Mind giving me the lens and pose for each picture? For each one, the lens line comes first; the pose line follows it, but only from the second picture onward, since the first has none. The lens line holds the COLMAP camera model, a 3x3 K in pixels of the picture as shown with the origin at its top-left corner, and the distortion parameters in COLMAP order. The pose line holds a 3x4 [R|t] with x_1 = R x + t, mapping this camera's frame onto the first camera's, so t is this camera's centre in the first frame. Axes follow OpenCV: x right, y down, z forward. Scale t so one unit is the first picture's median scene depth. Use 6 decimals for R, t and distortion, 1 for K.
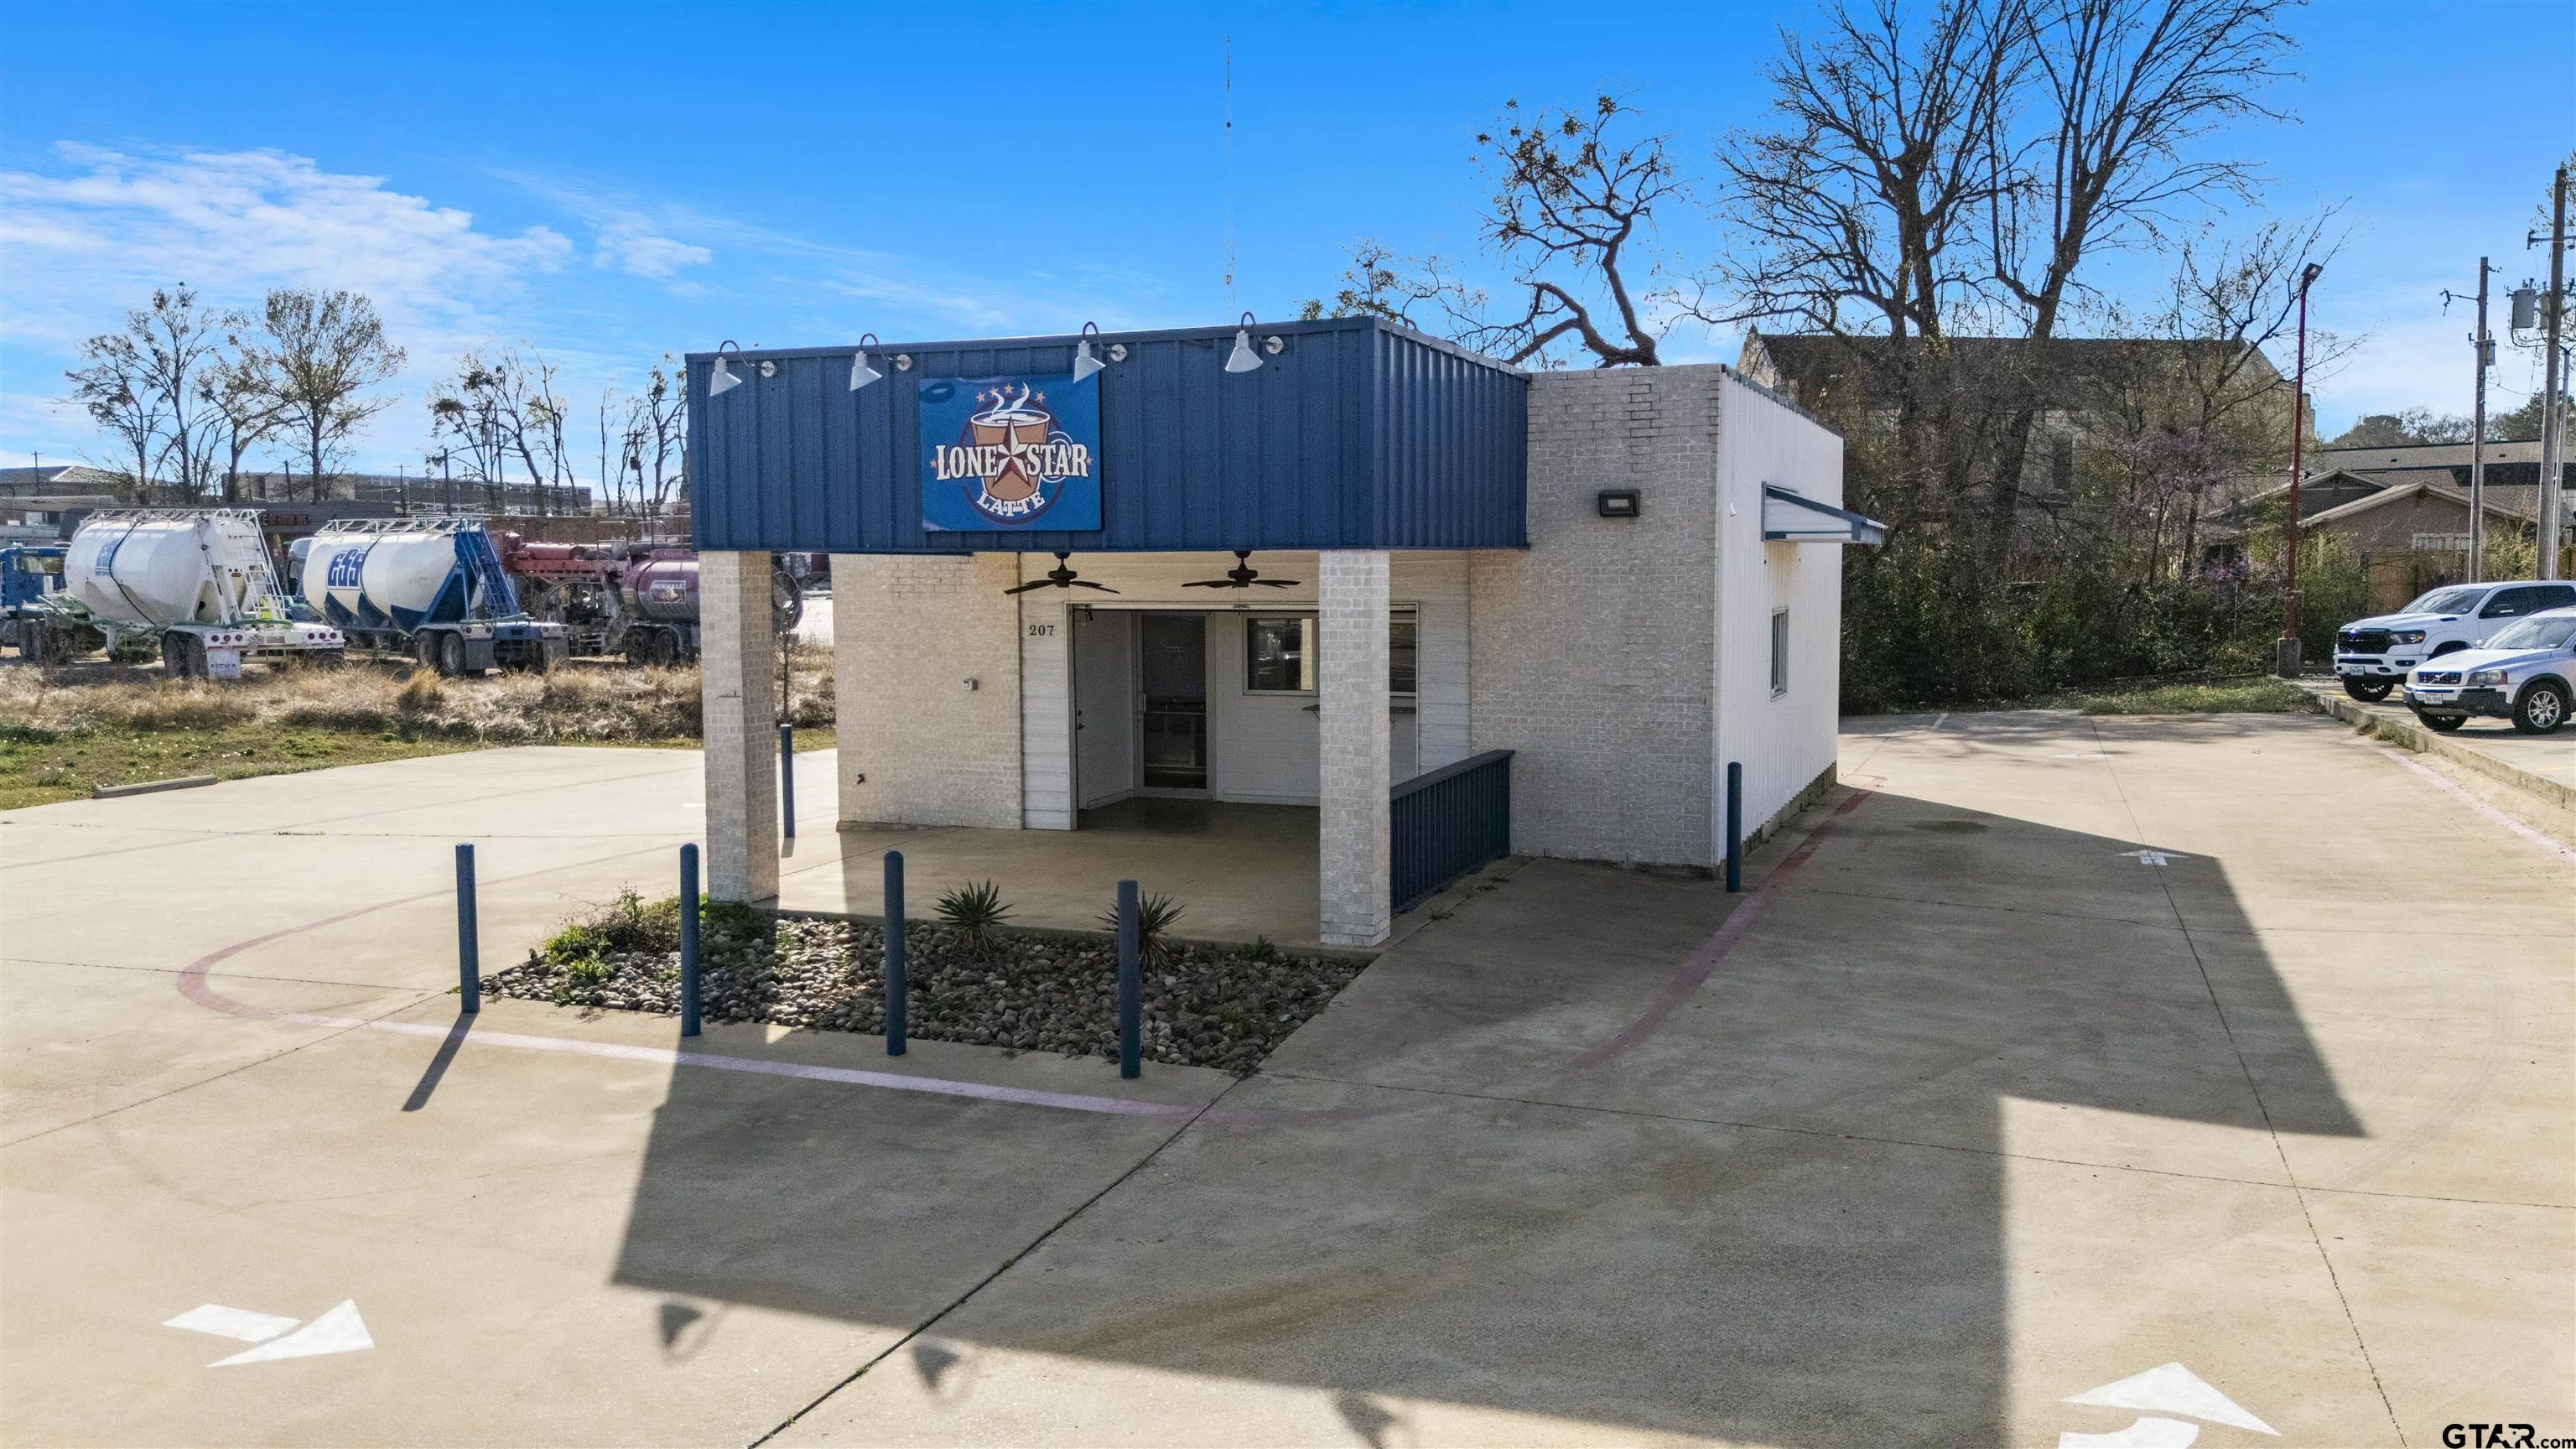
lens RADIAL K [[1901.6, 0, 1300.5], [0, 1901.6, 721.6], [0, 0, 1]] dist [0.078037, -0.085974]
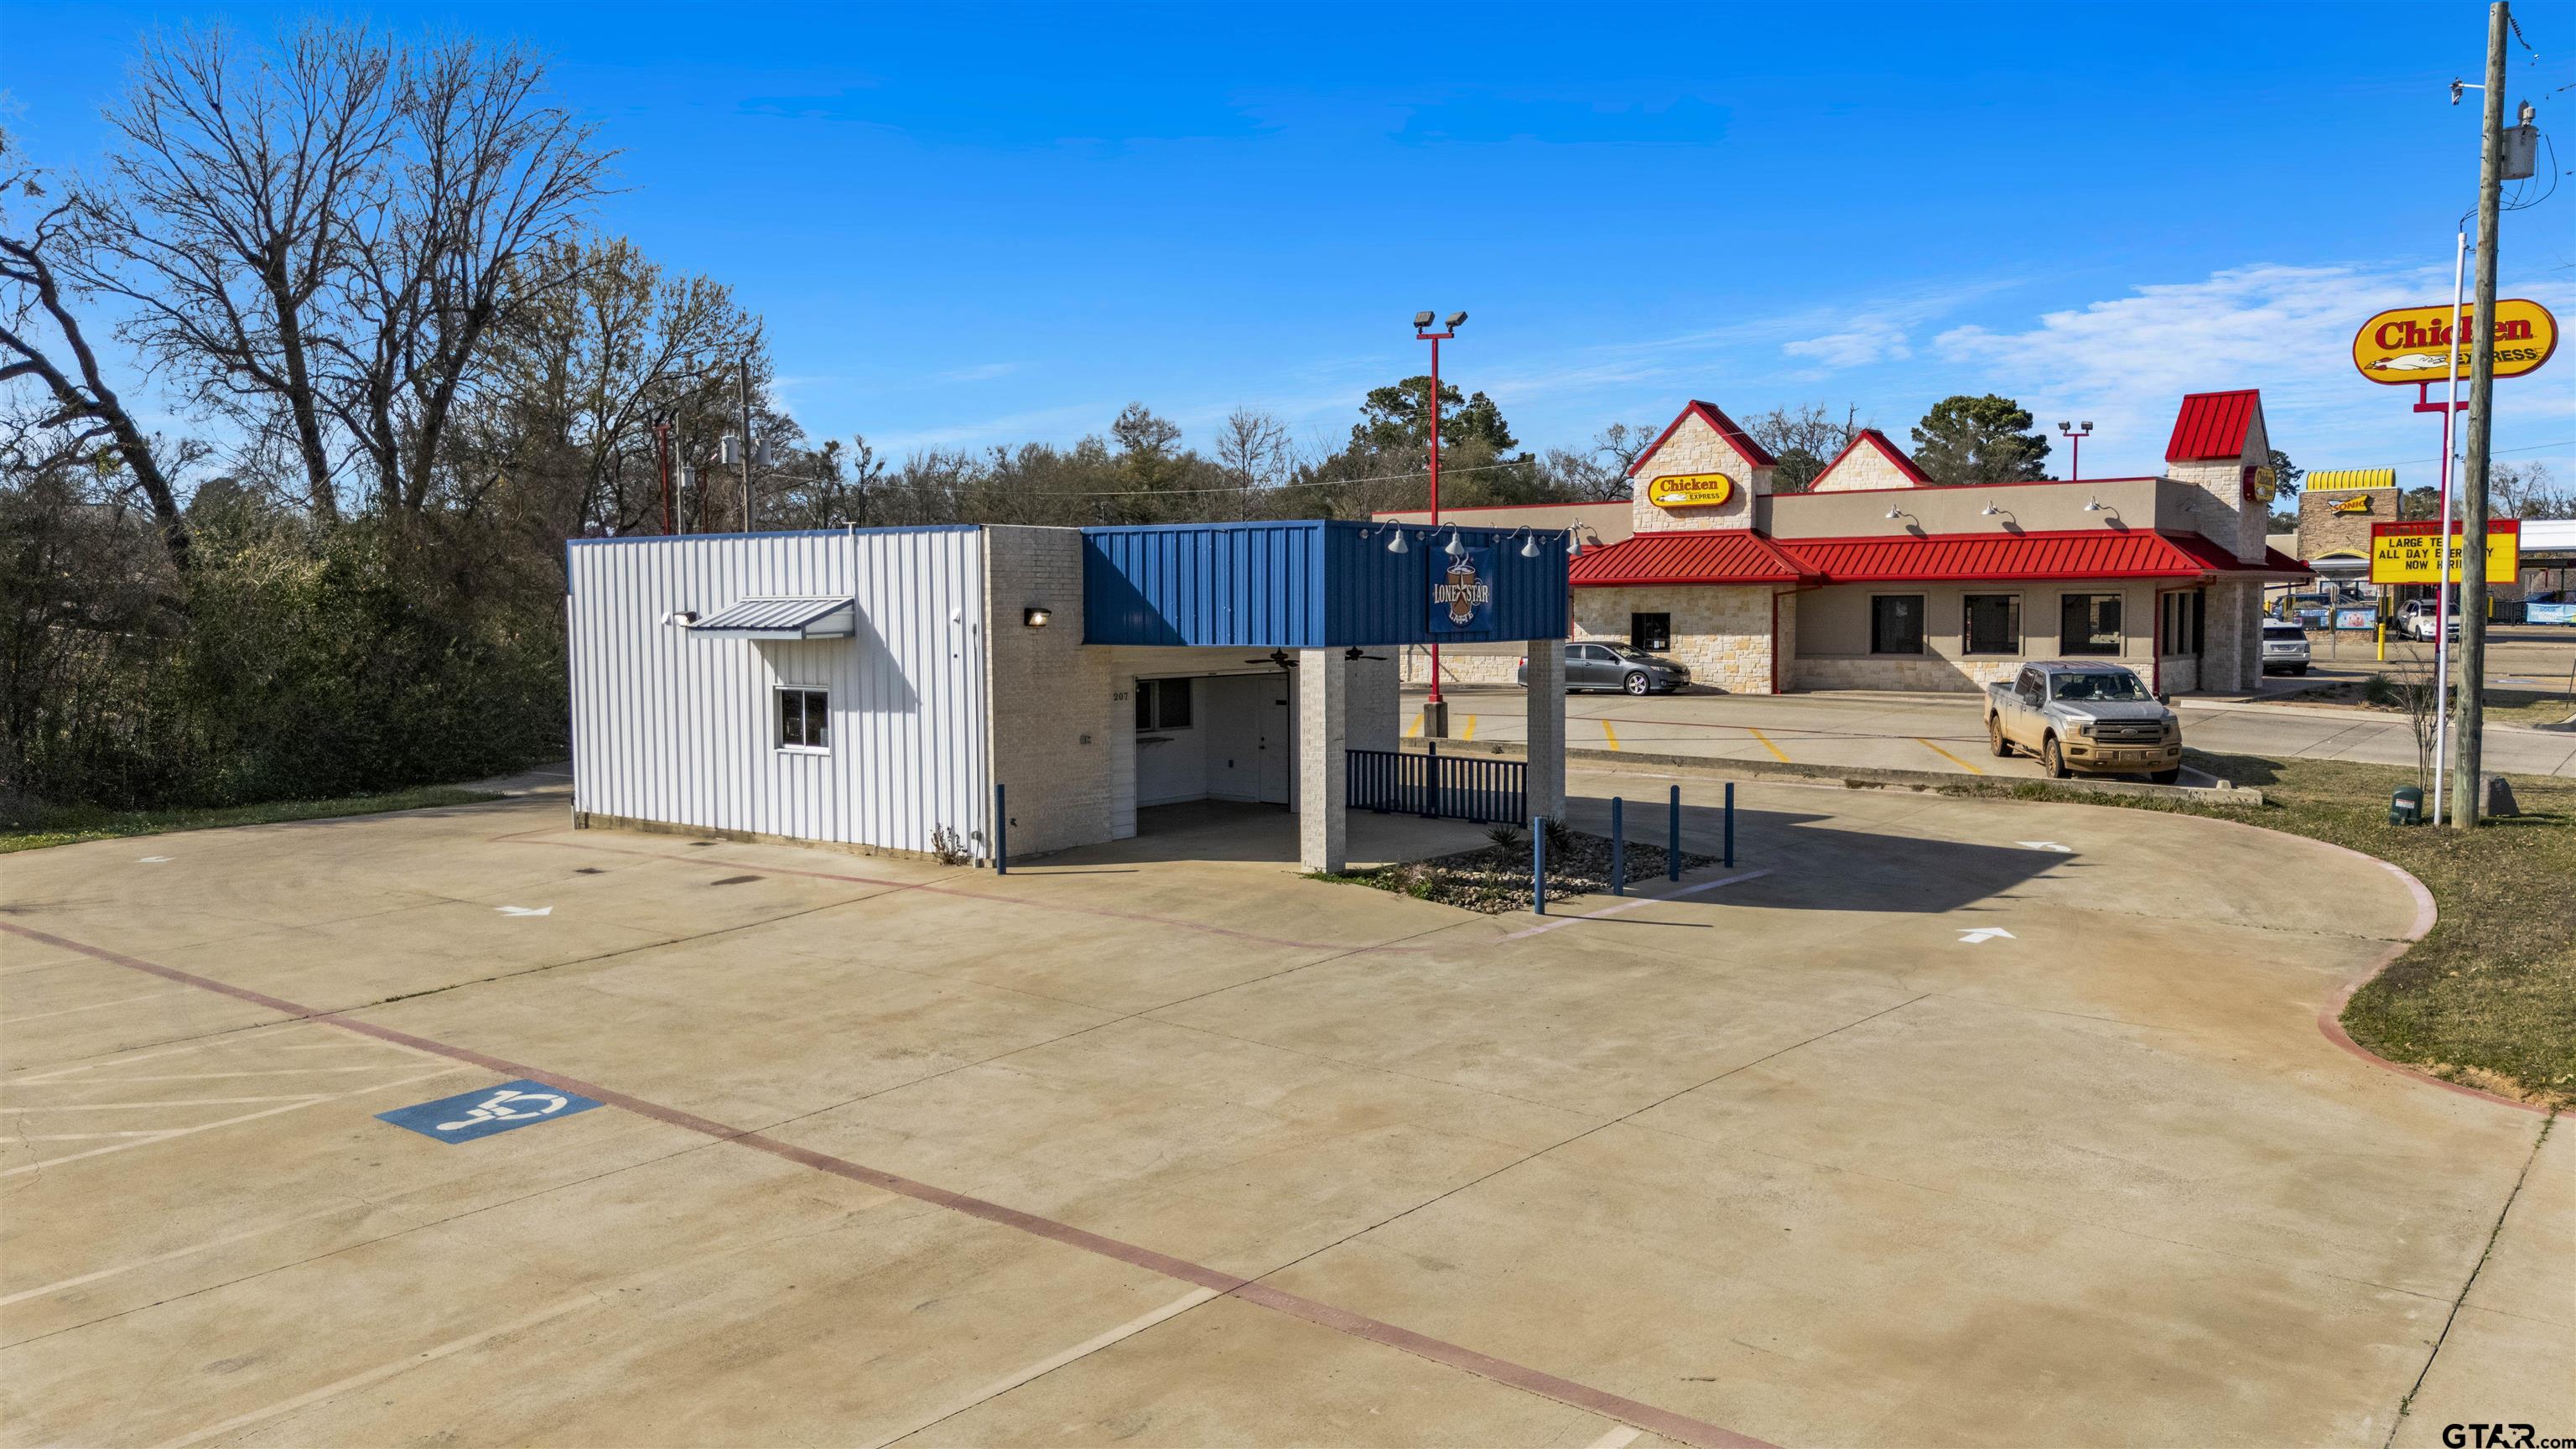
lens RADIAL K [[1901.6, 0, 1300.5], [0, 1901.6, 721.6], [0, 0, 1]] dist [0.078037, -0.085974]
pose [[0.296306, -0.061993, 0.953079, -1.888670], [0.085024, 0.995641, 0.038328, -0.093678], [-0.951301, 0.069678, 0.300286, 0.583211]]
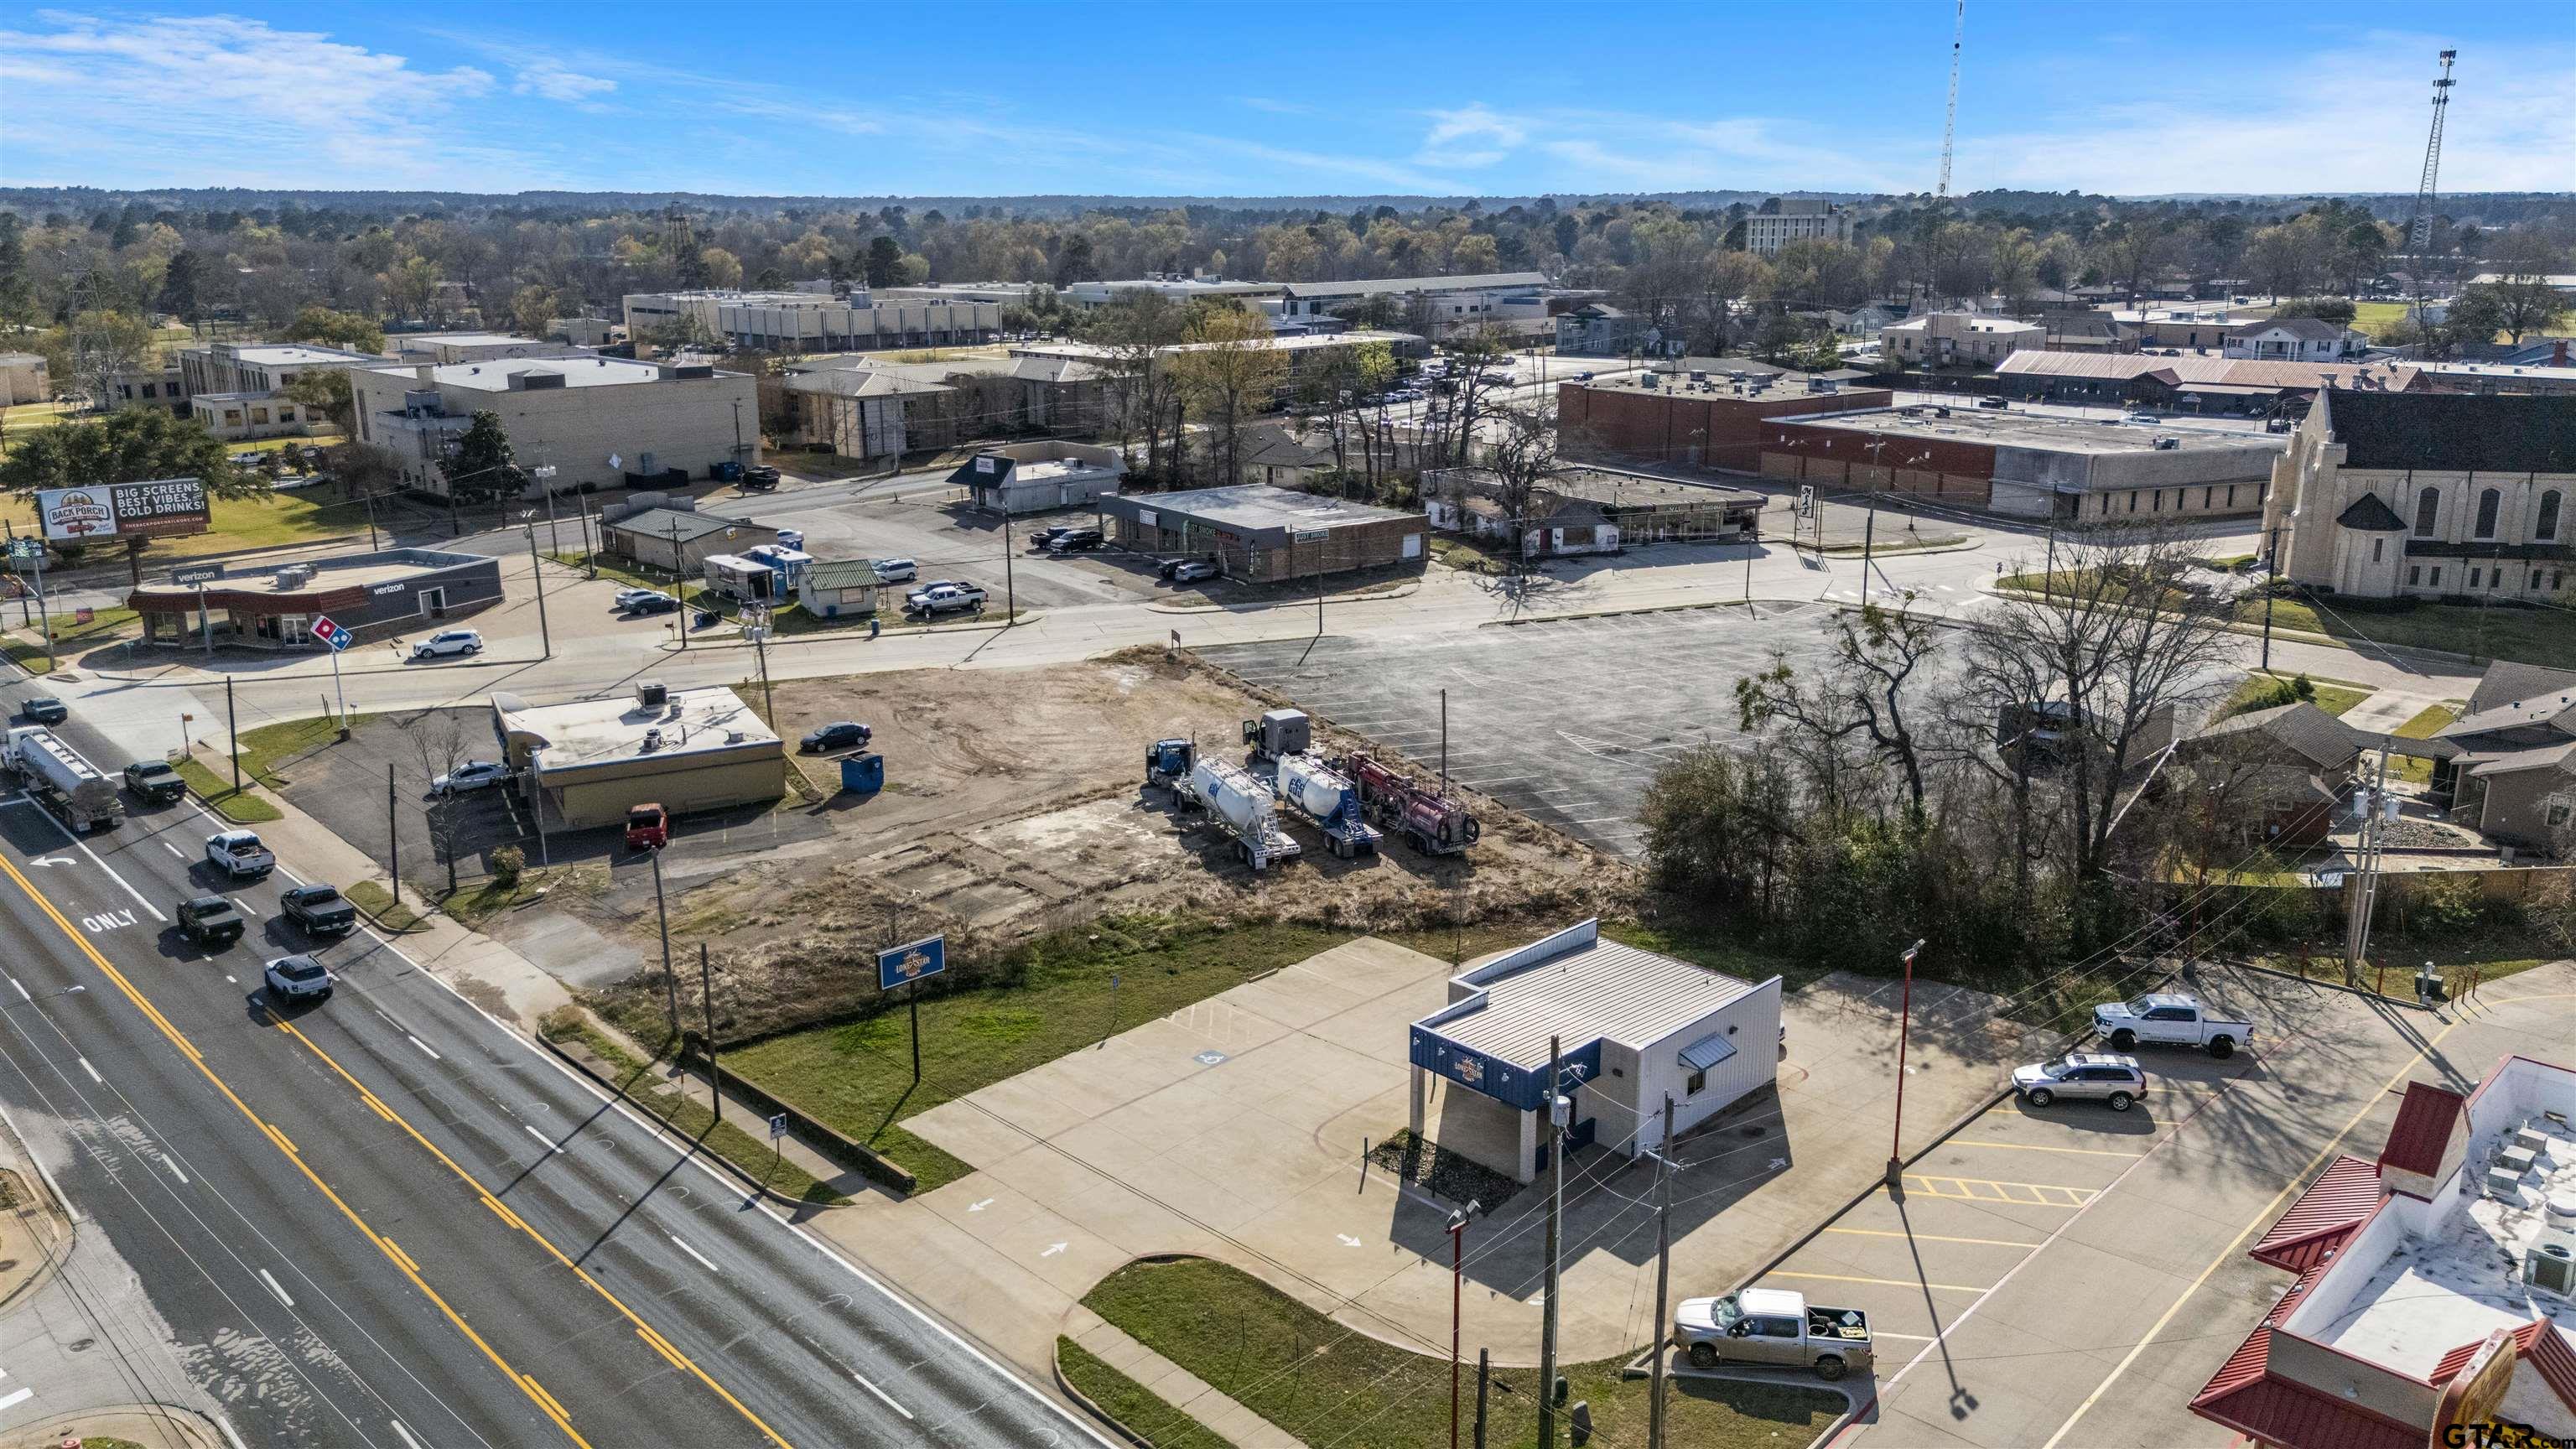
lens RADIAL K [[1865.7, 0, 1295.3], [0, 1865.7, 771.1], [0, 0, 1]] dist [0.060137, -0.036305]
pose [[0.918581, 0.114506, -0.378282, 1.149387], [-0.035420, 0.977111, 0.209763, -1.846594], [0.393642, -0.179285, 0.901611, -3.328240]]
